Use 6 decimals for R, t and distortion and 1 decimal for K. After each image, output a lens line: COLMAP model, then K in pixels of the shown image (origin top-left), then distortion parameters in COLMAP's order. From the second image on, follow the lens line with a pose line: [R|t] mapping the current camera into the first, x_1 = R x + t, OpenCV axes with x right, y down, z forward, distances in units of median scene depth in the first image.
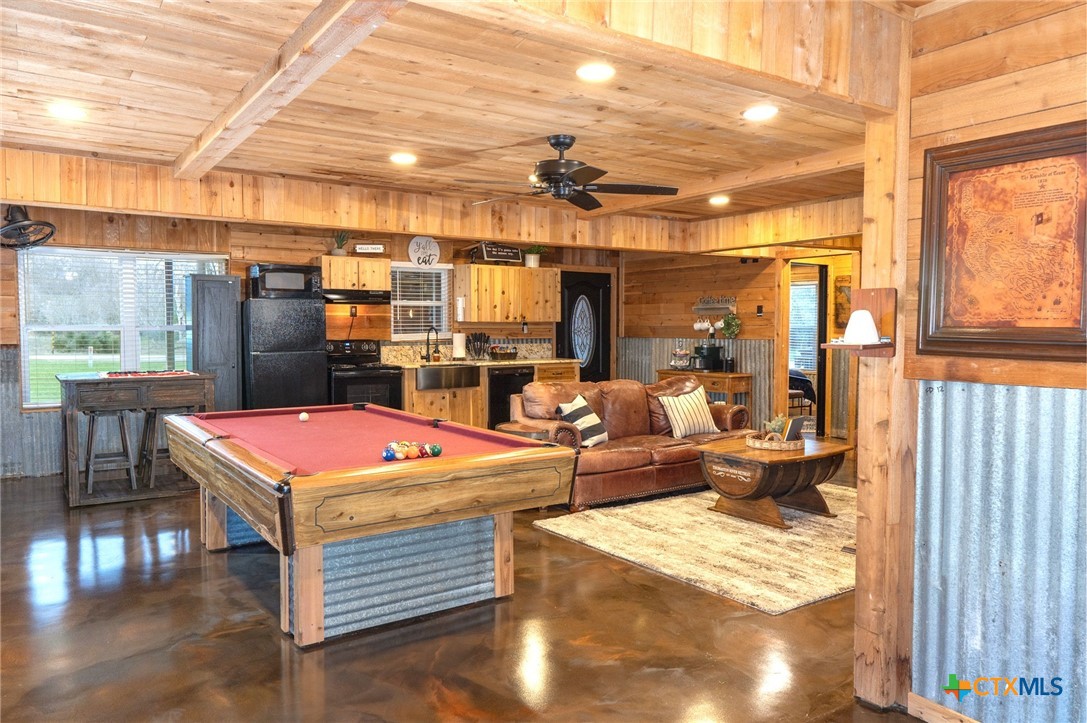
lens RADIAL K [[765.2, 0, 543.5], [0, 765.2, 361.5], [0, 0, 1]] dist [-0.000095, -0.000304]
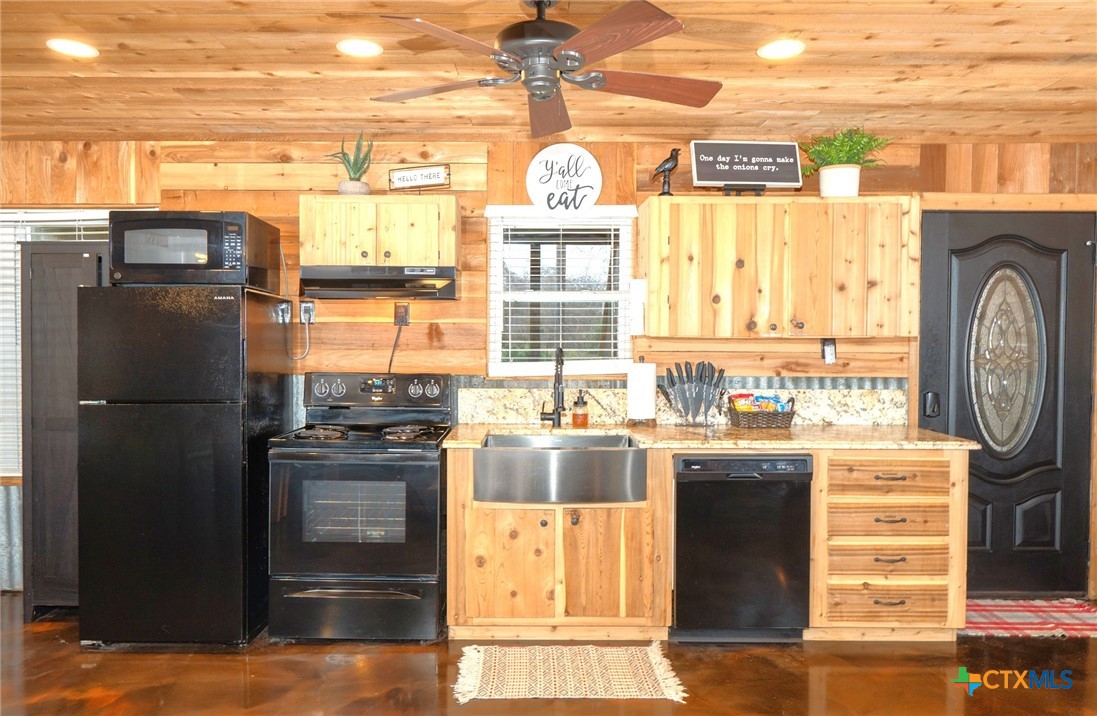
lens RADIAL K [[756.2, 0, 548.5], [0, 756.2, 358.0], [0, 0, 1]] dist [0.035213, 0.000872]
pose [[0.830623, 0.018511, -0.556527, 0.086257], [-0.032164, 0.999374, -0.014765, -0.031945], [0.555905, 0.030165, 0.830698, 0.620006]]
